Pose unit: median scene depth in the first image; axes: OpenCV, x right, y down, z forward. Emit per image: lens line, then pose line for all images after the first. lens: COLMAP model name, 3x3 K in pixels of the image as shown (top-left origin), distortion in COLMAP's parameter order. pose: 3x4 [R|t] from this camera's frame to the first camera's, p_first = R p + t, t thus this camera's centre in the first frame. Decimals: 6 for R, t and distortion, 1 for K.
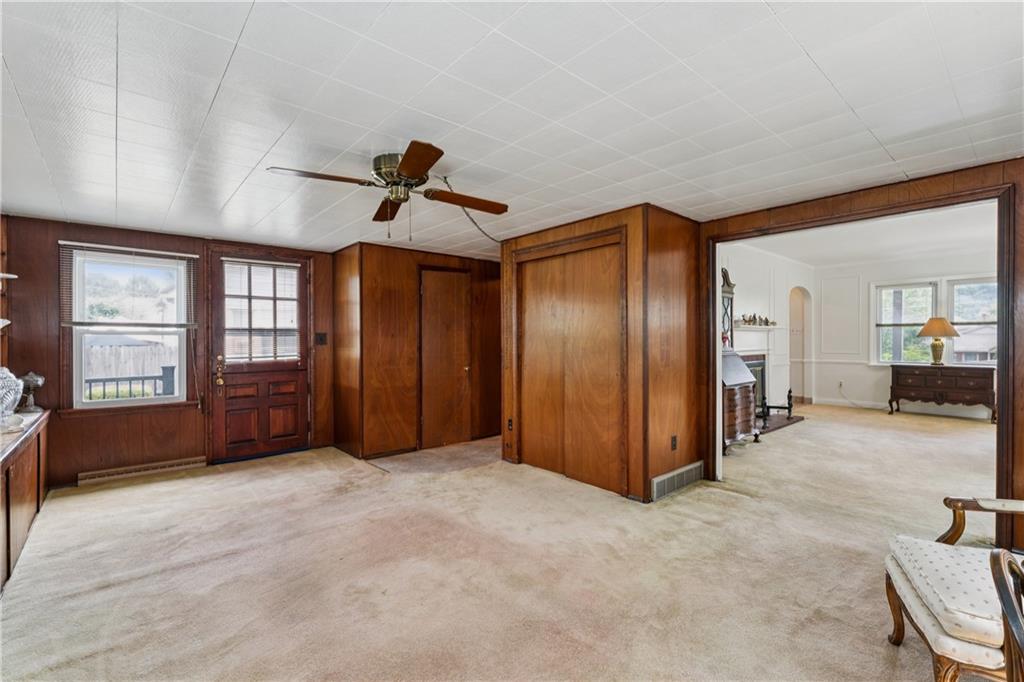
lens RADIAL K [[460.4, 0, 503.9], [0, 460.4, 342.8], [0, 0, 1]] dist [-0.002806, -0.000408]
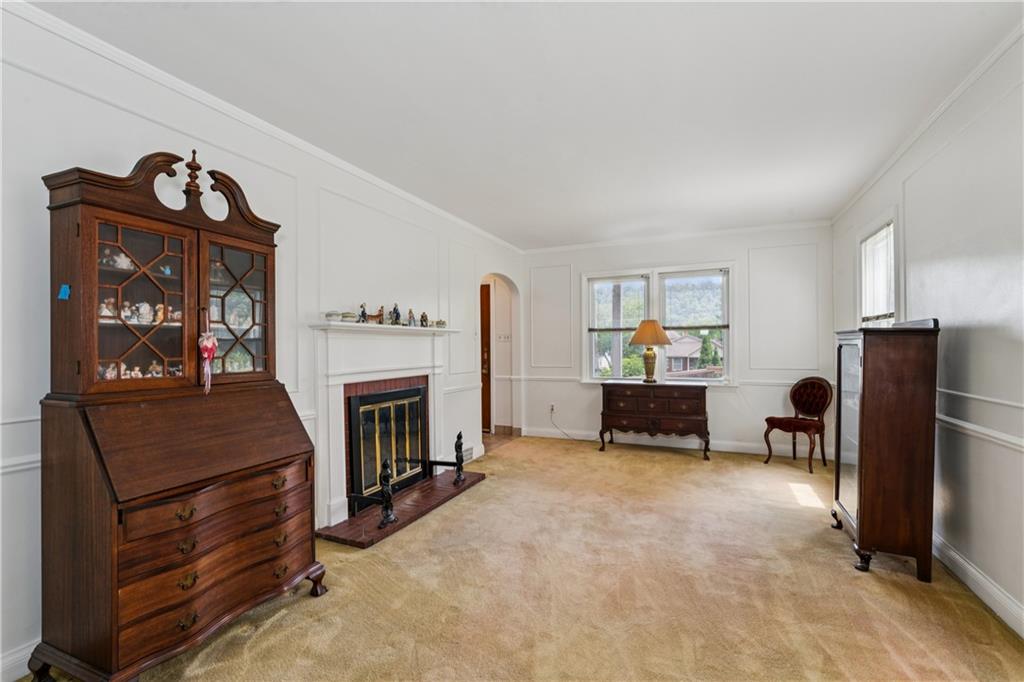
lens RADIAL K [[460.4, 0, 512.4], [0, 460.4, 344.3], [0, 0, 1]] dist [-0.002806, -0.000408]
pose [[0.900306, -0.000459, 0.435258, 0.405928], [0.006104, 0.999914, -0.011570, -0.007148], [-0.435216, 0.013073, 0.900231, 0.410546]]
